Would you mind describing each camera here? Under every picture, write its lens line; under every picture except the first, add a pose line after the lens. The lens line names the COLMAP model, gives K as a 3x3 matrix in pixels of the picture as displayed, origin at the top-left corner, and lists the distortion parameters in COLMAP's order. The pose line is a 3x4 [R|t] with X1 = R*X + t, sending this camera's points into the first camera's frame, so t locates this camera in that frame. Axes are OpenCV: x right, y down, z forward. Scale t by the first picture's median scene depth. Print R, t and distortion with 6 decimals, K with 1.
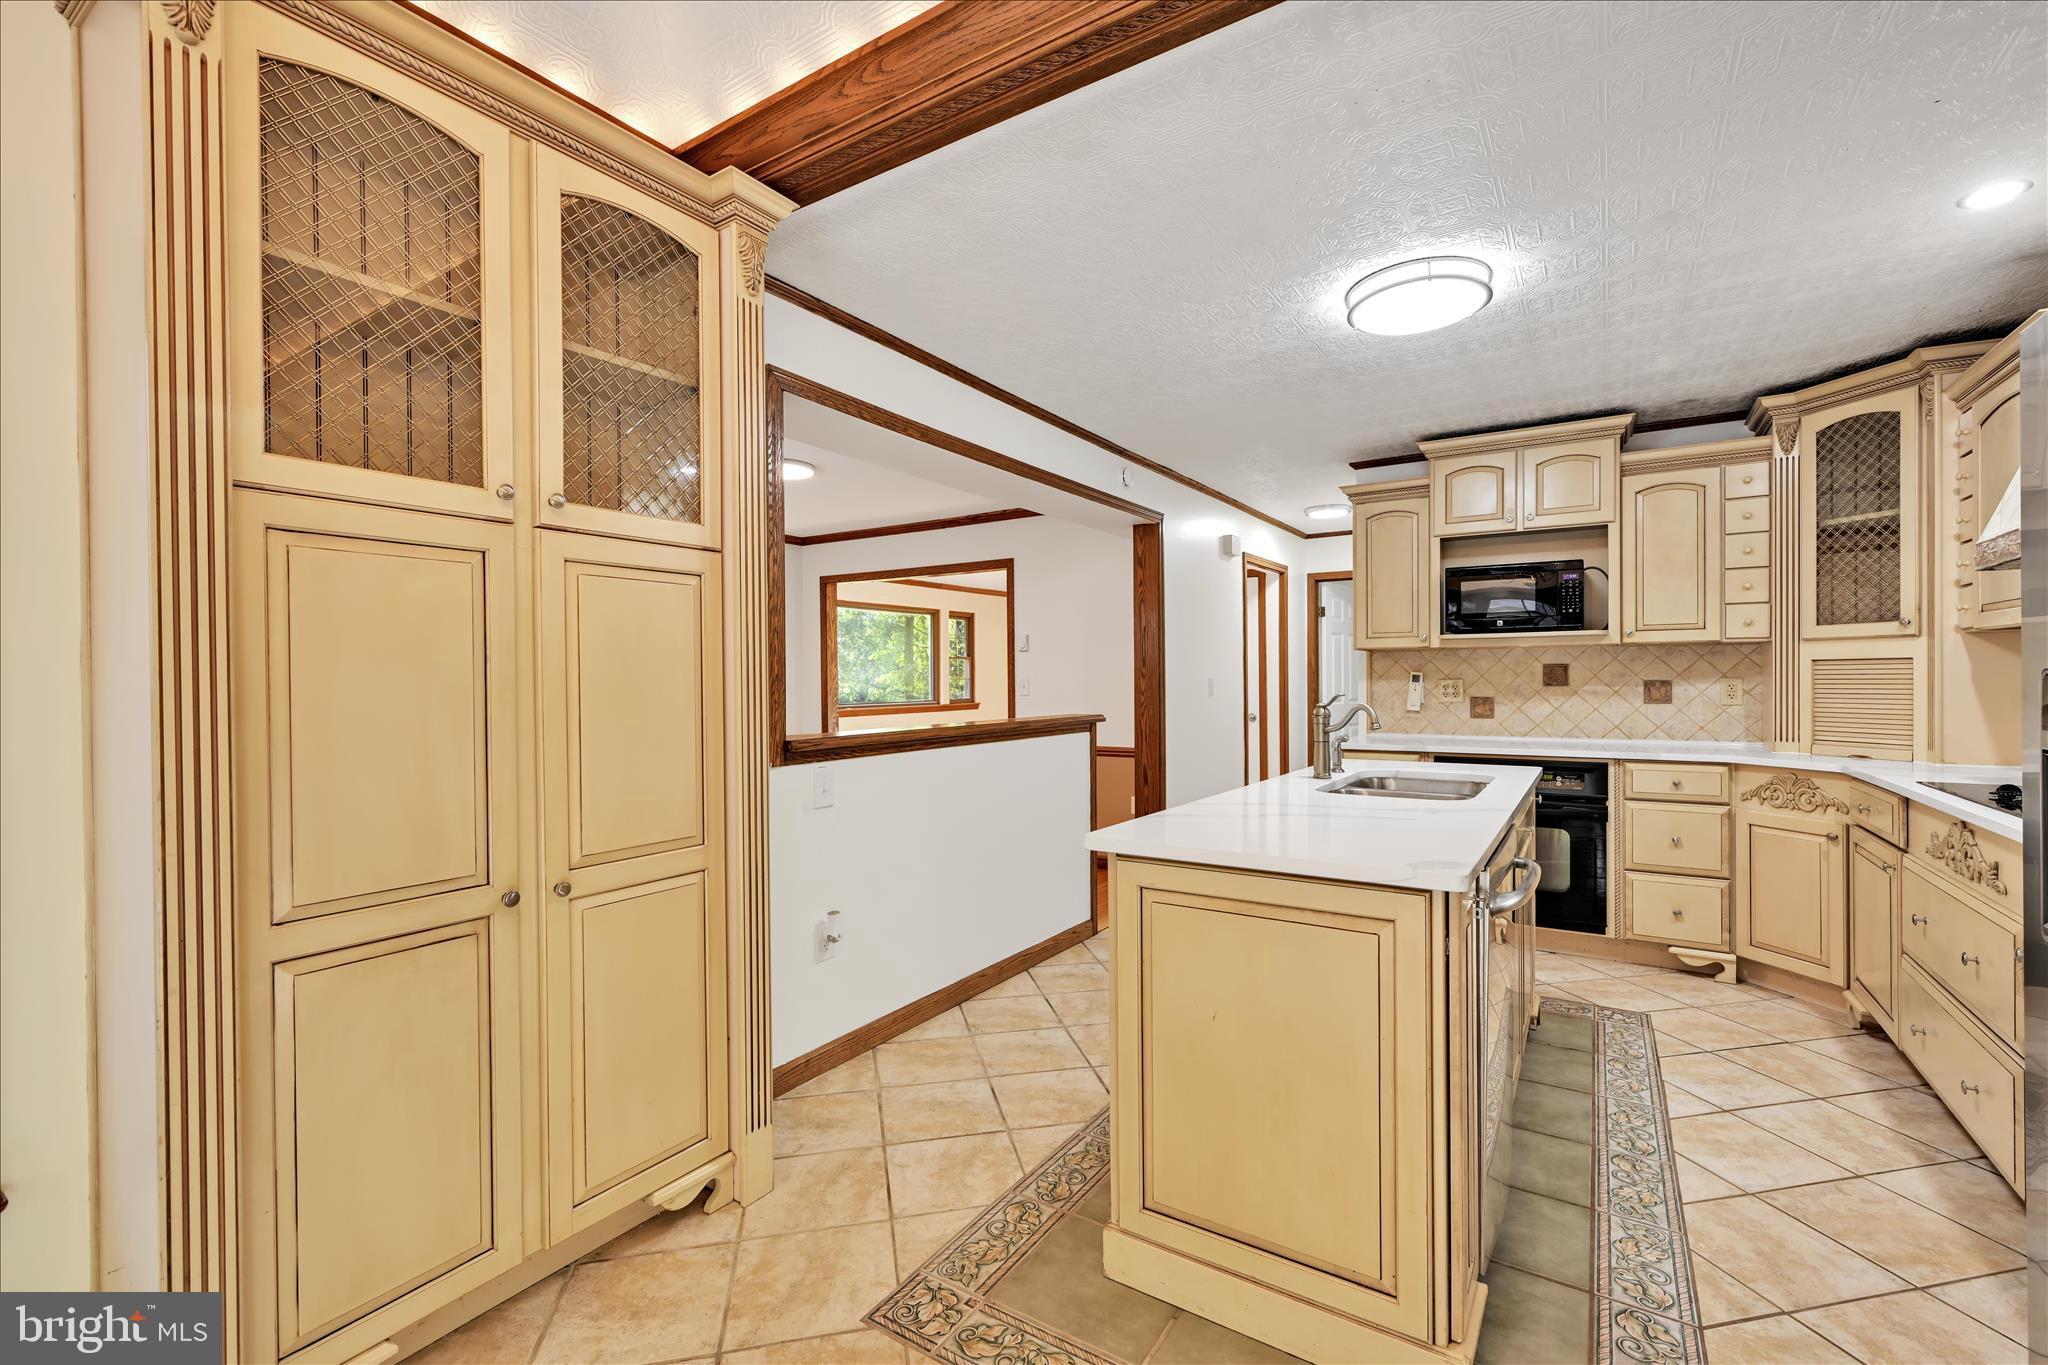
lens RADIAL K [[908.7, 0, 1011.8], [0, 908.7, 681.1], [0, 0, 1]] dist [-0.000654, -0.000634]
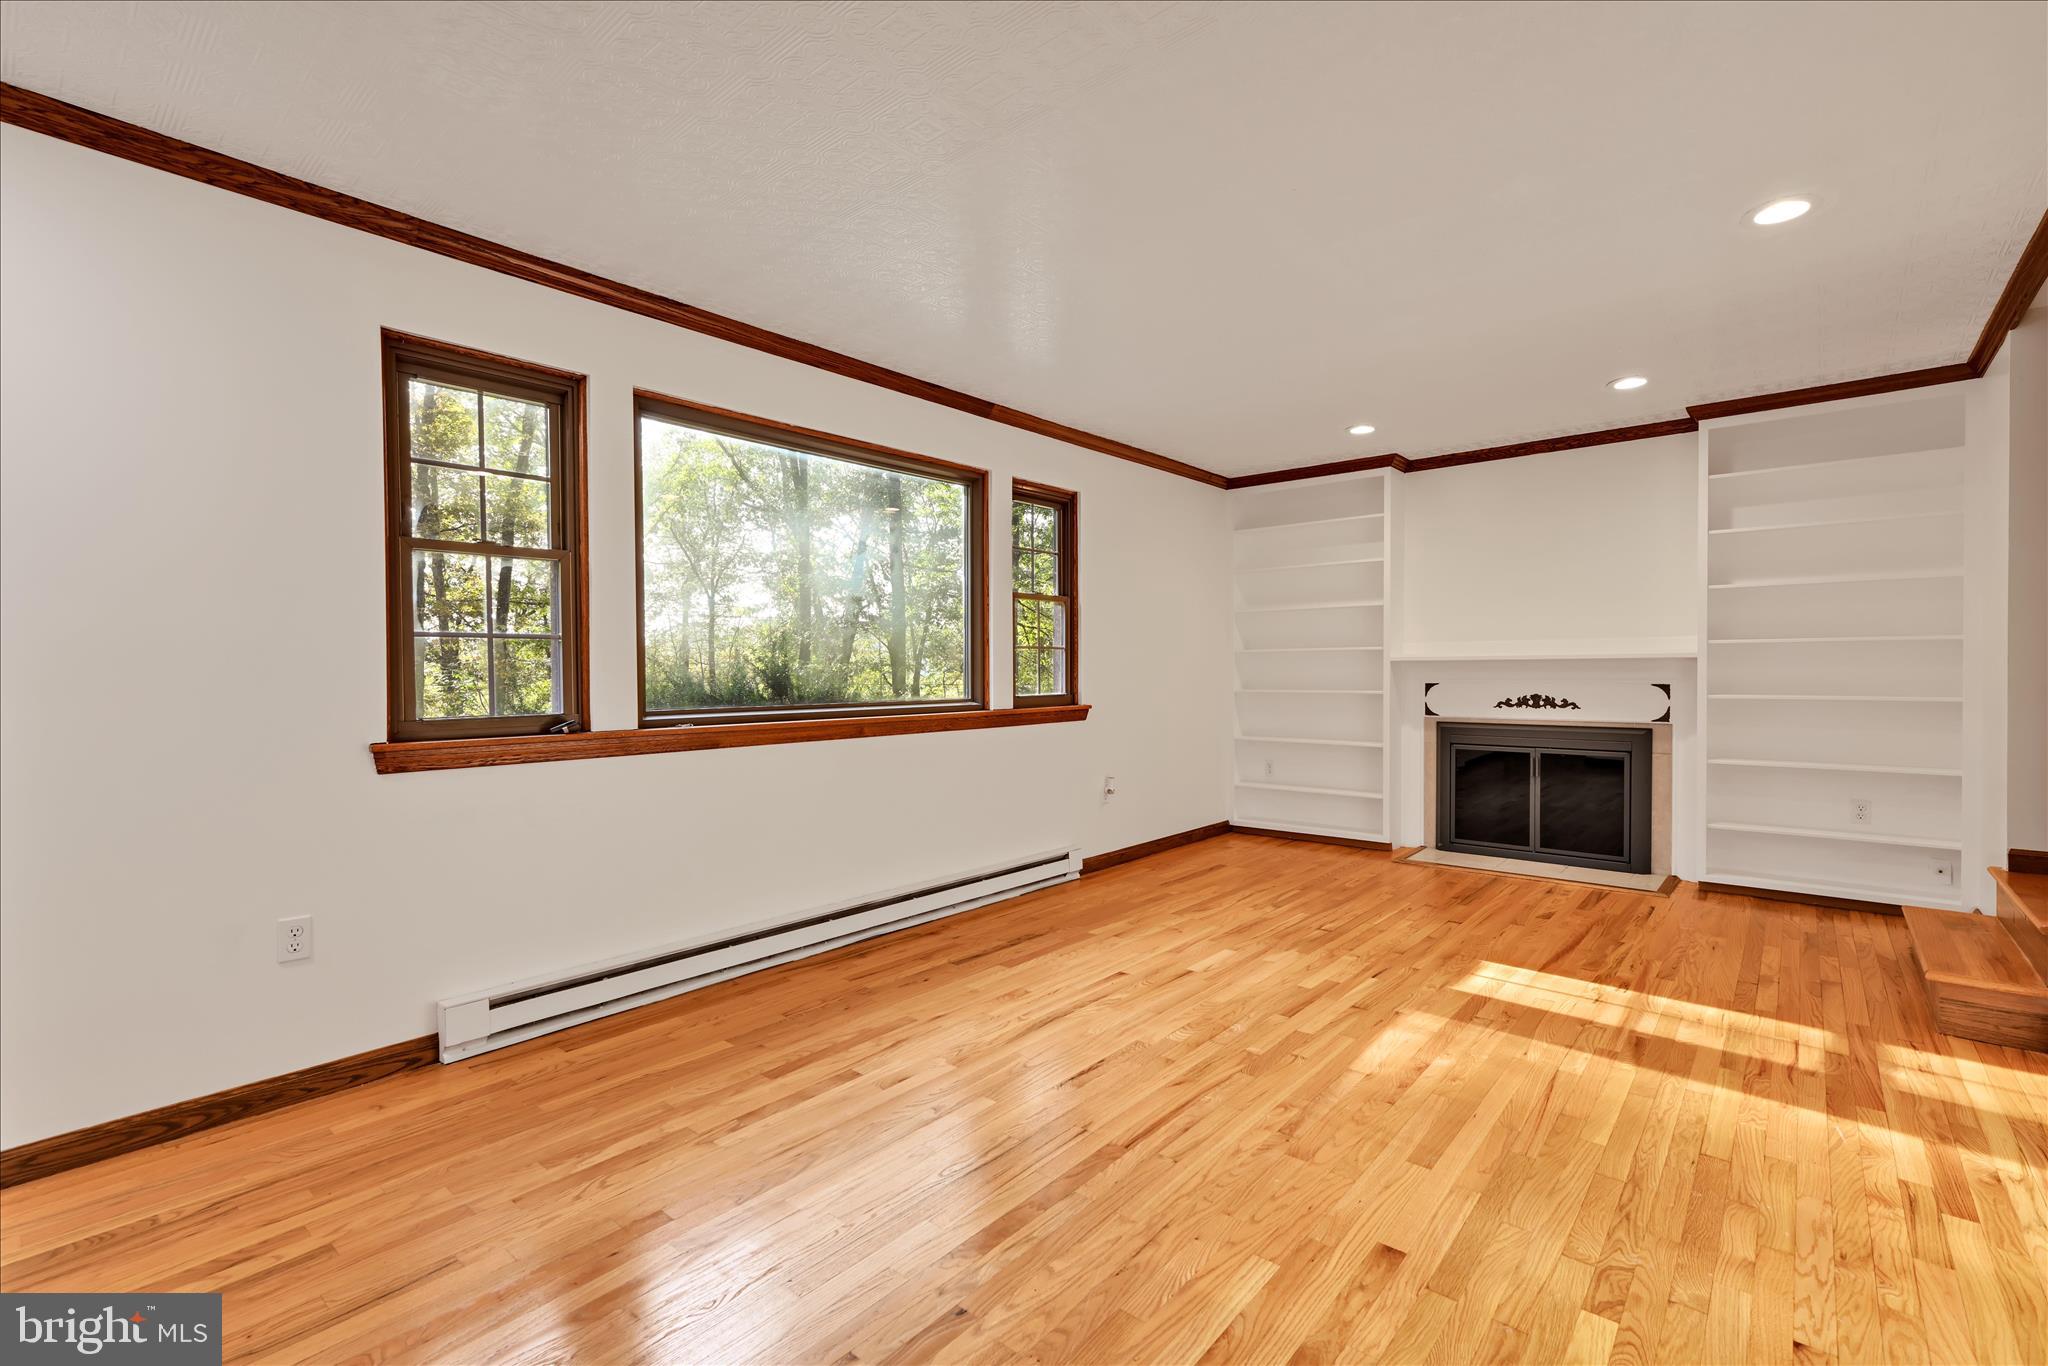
lens RADIAL K [[908.7, 0, 1013.7], [0, 908.7, 683.7], [0, 0, 1]] dist [-0.000654, -0.000634]
pose [[0.991026, 0.005065, -0.133570, -0.013763], [-0.004165, 0.999967, 0.007015, 0.011316], [0.133601, -0.006396, 0.991015, 0.597652]]
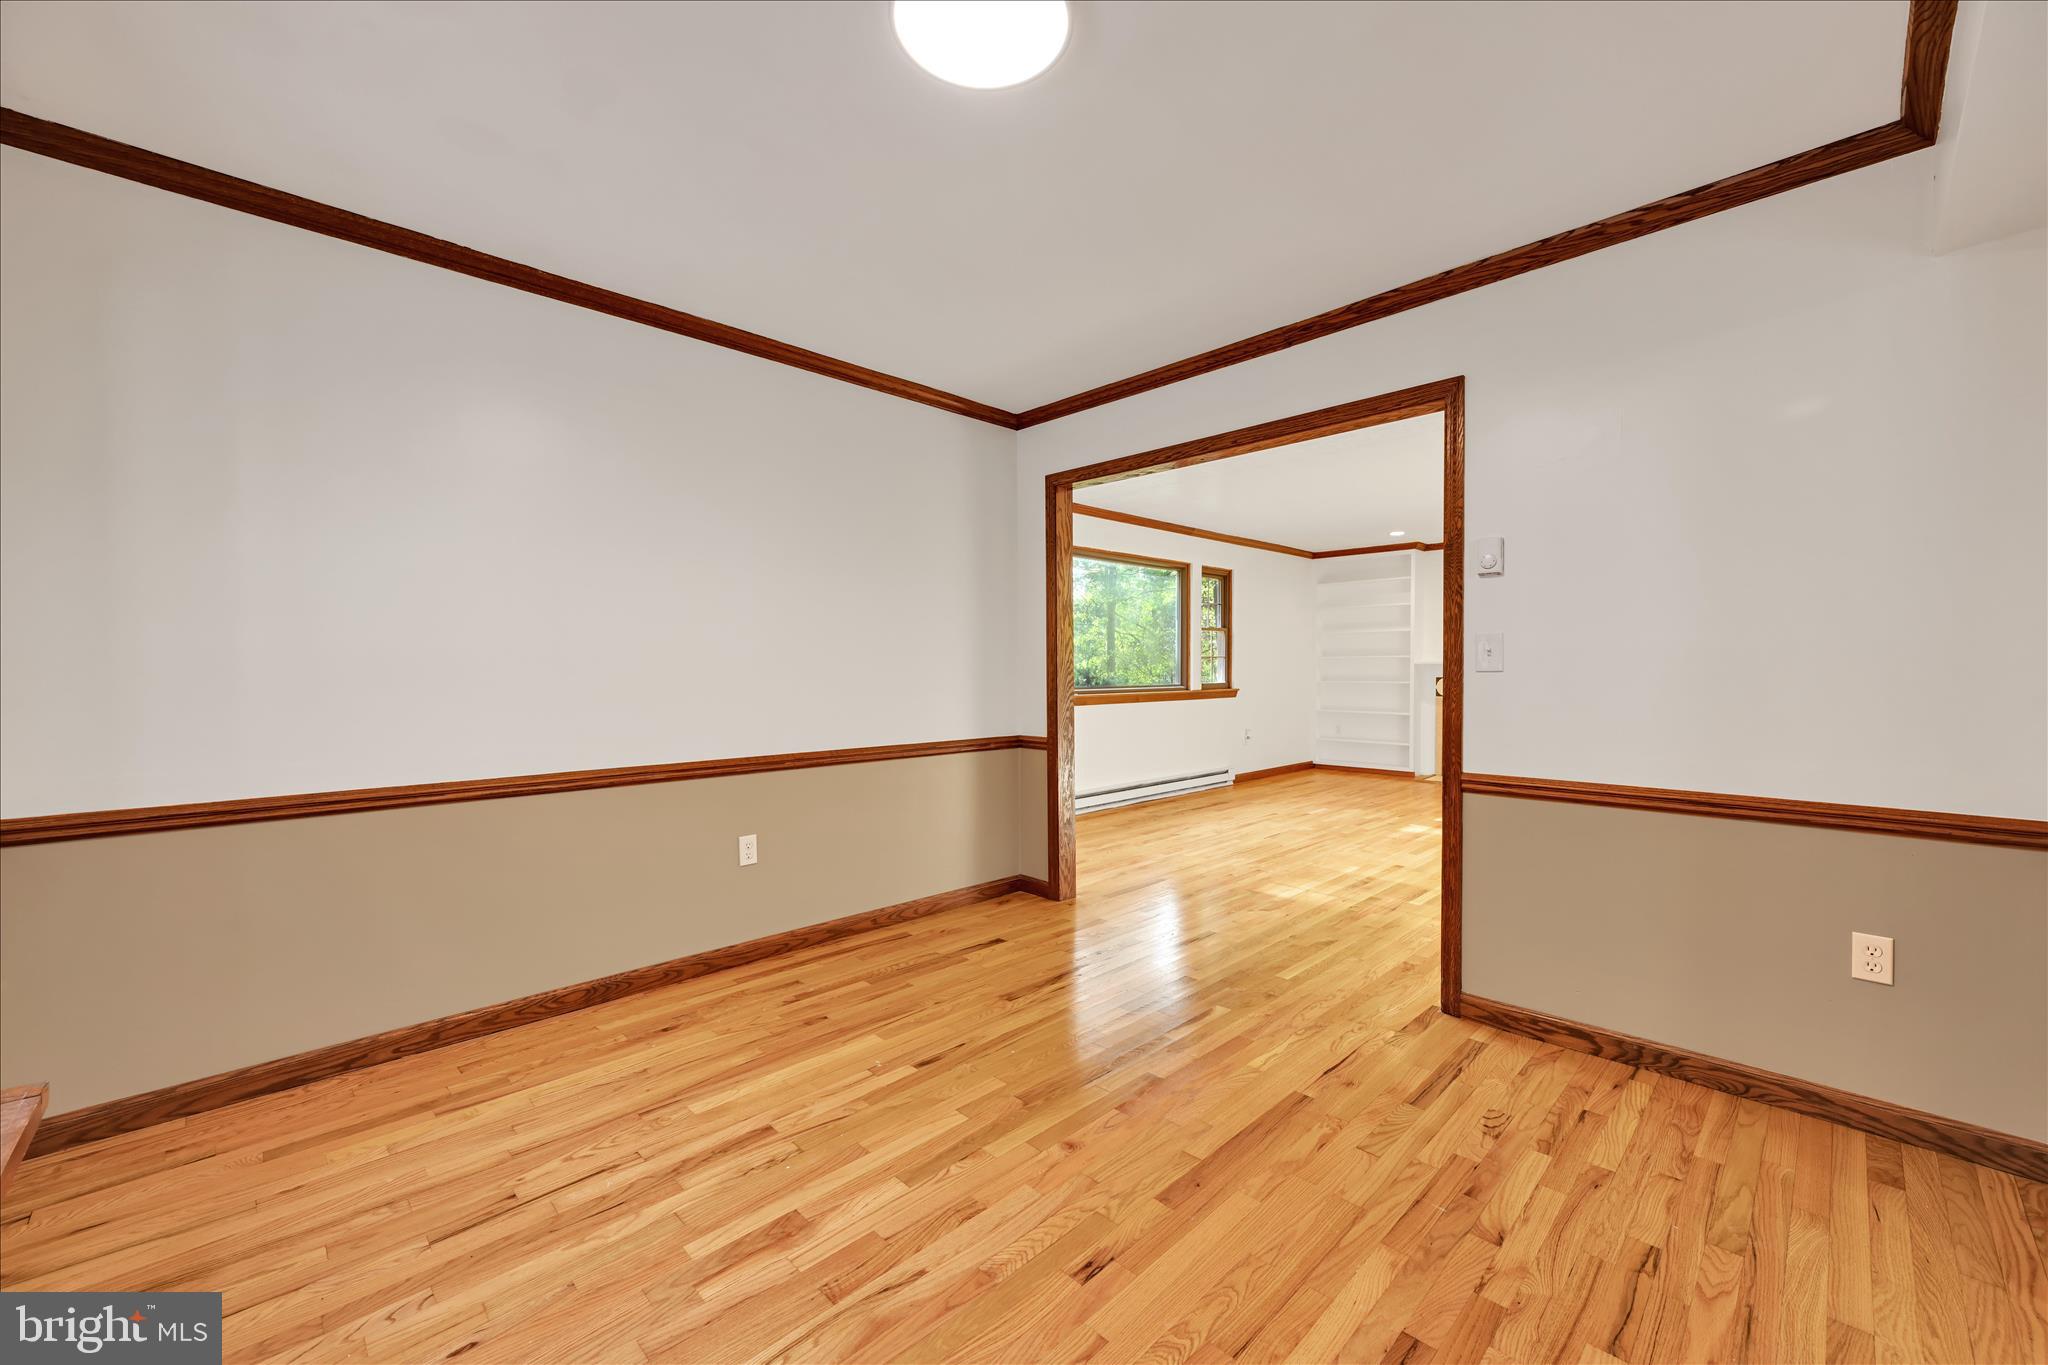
lens RADIAL K [[813.4, 0, 1023.4], [0, 813.4, 673.1], [0, 0, 1]] dist [0.004239, 0.000312]
pose [[0.977955, 0.008980, -0.208623, -0.072576], [-0.008241, 0.999956, 0.004413, 0.009656], [0.208654, -0.002597, 0.977986, 0.305431]]
